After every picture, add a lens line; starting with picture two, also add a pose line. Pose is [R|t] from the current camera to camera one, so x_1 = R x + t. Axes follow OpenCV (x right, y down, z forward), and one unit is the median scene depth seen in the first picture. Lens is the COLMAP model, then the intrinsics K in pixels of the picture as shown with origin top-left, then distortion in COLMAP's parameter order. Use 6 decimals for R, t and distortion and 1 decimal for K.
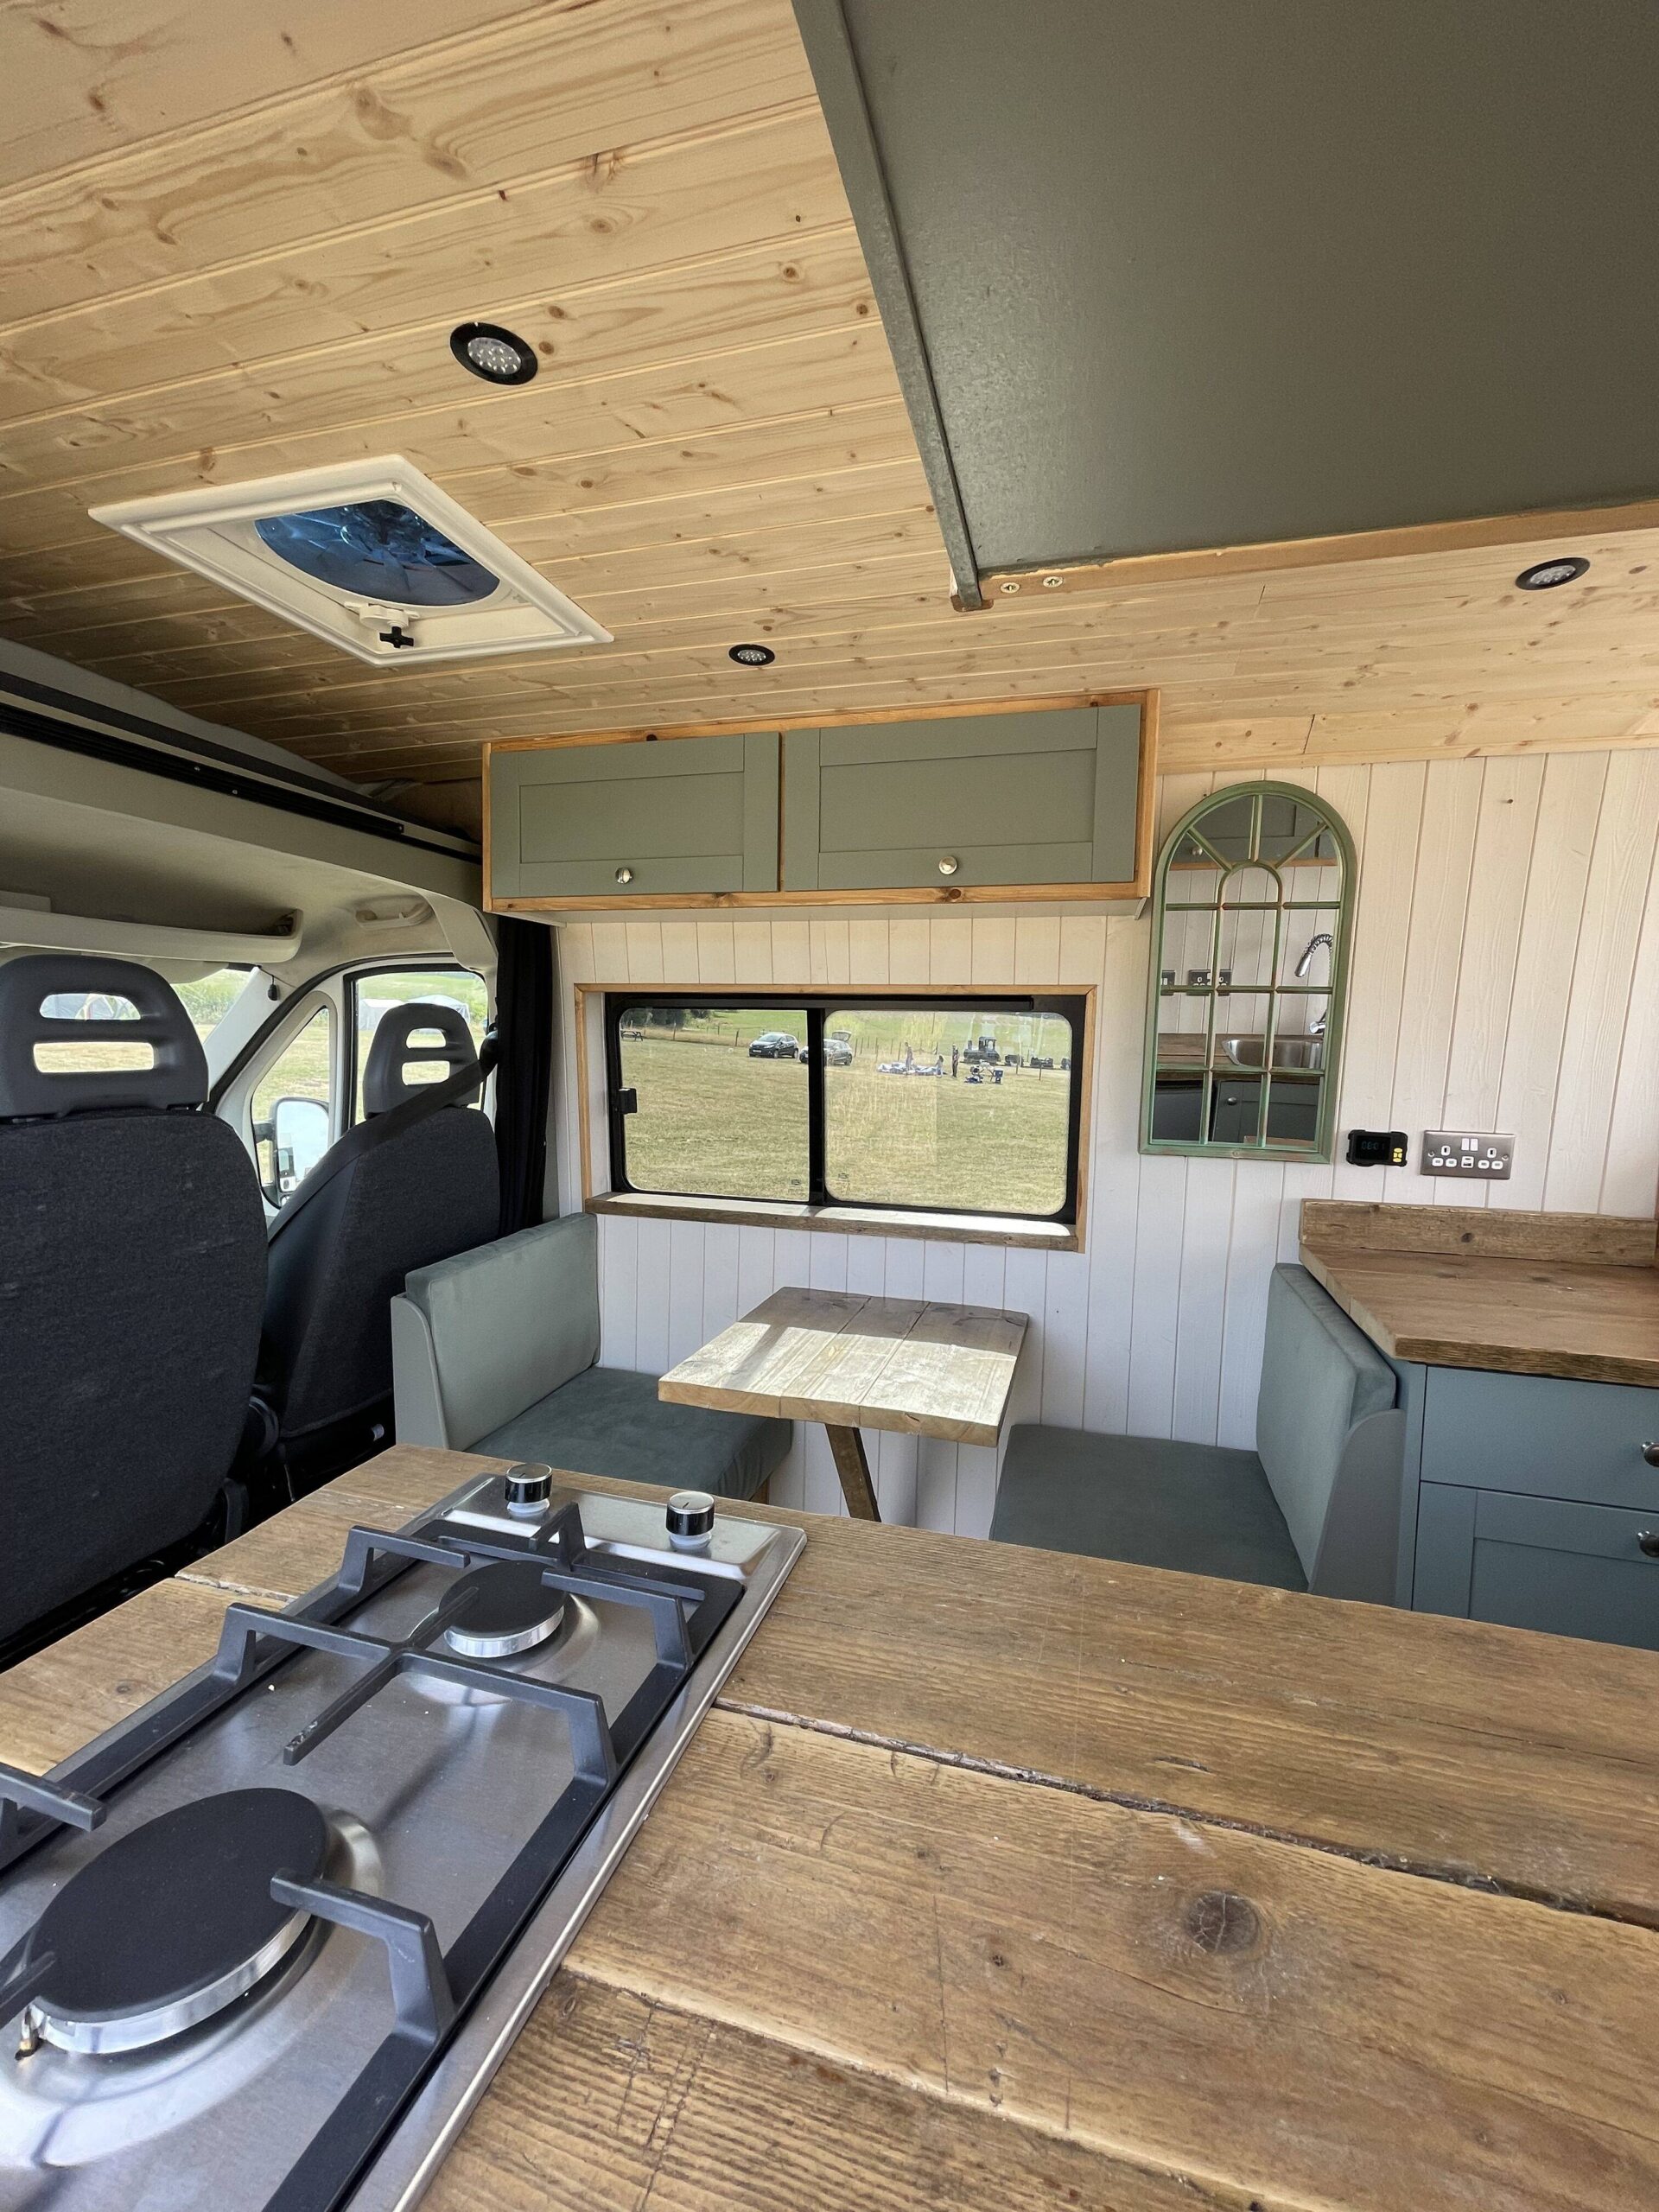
lens RADIAL K [[890.1, 0, 843.8], [0, 890.1, 1102.4], [0, 0, 1]] dist [-0.005935, 0.001311]
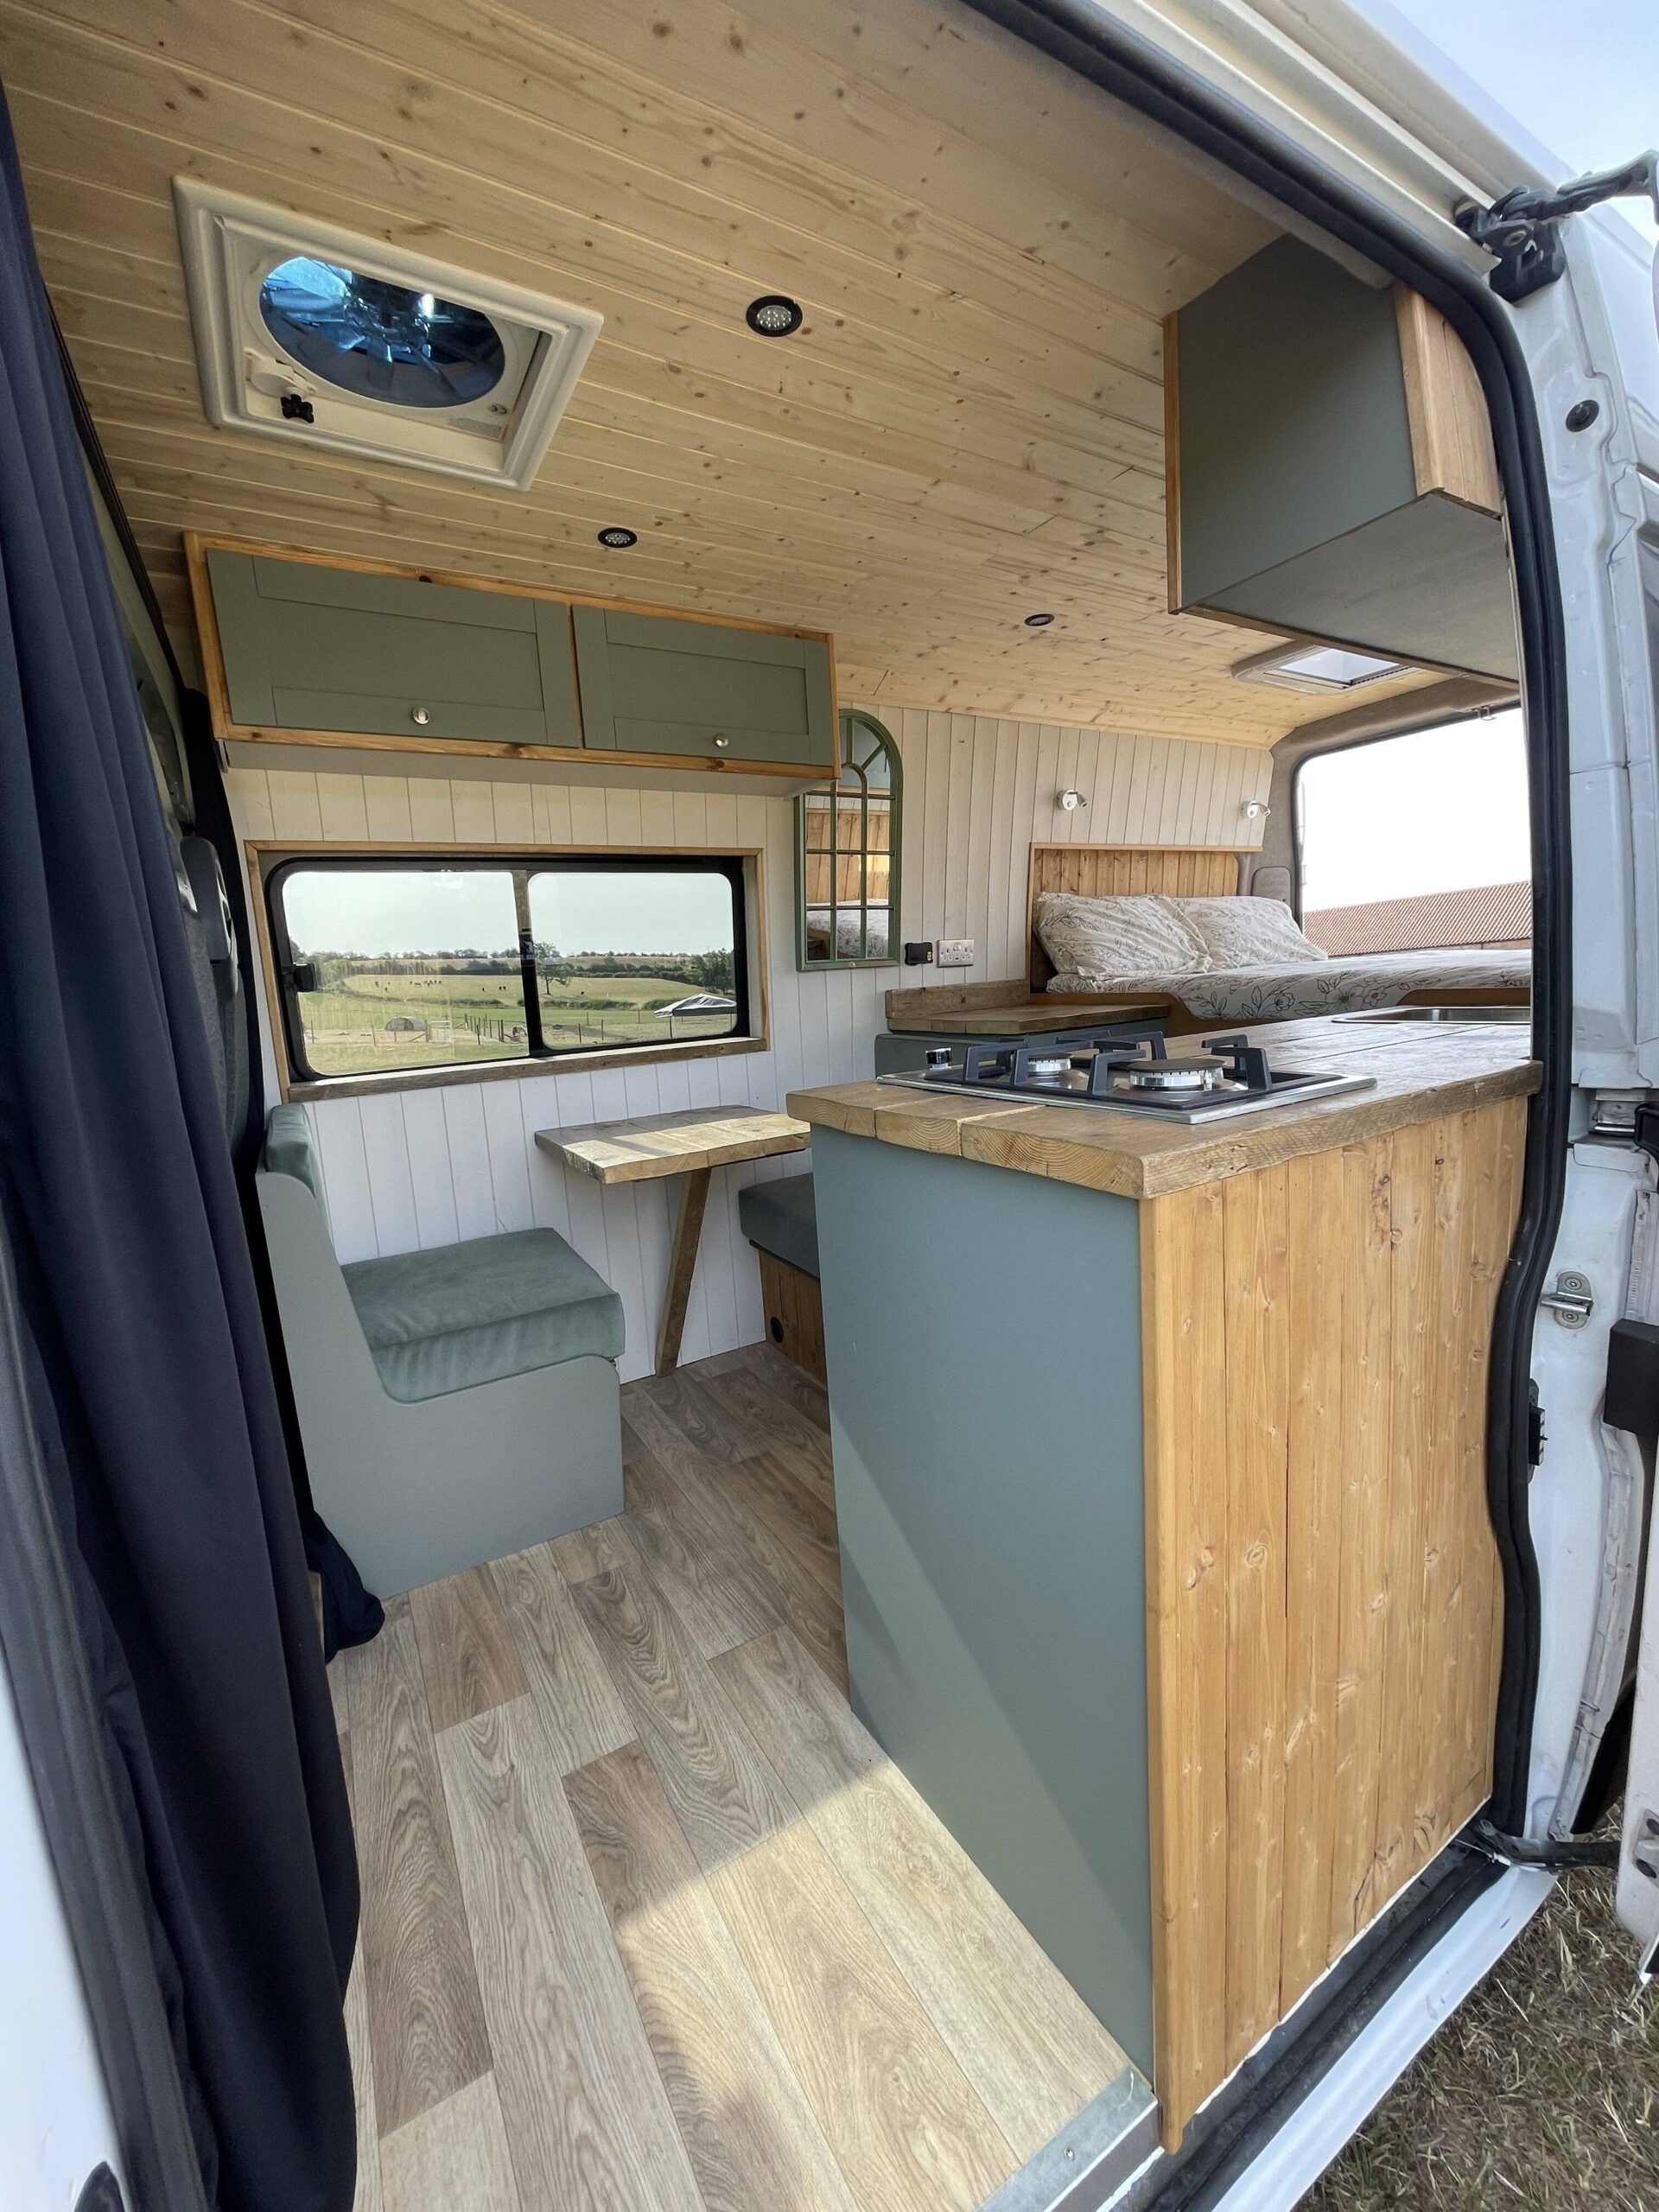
lens RADIAL K [[890.1, 0, 846.4], [0, 890.1, 1106.4], [0, 0, 1]] dist [-0.005935, 0.001311]
pose [[0.678346, -0.172438, 0.714221, -0.711229], [0.128666, 0.984928, 0.115593, 0.123363], [-0.723389, 0.013484, 0.690309, -0.029732]]
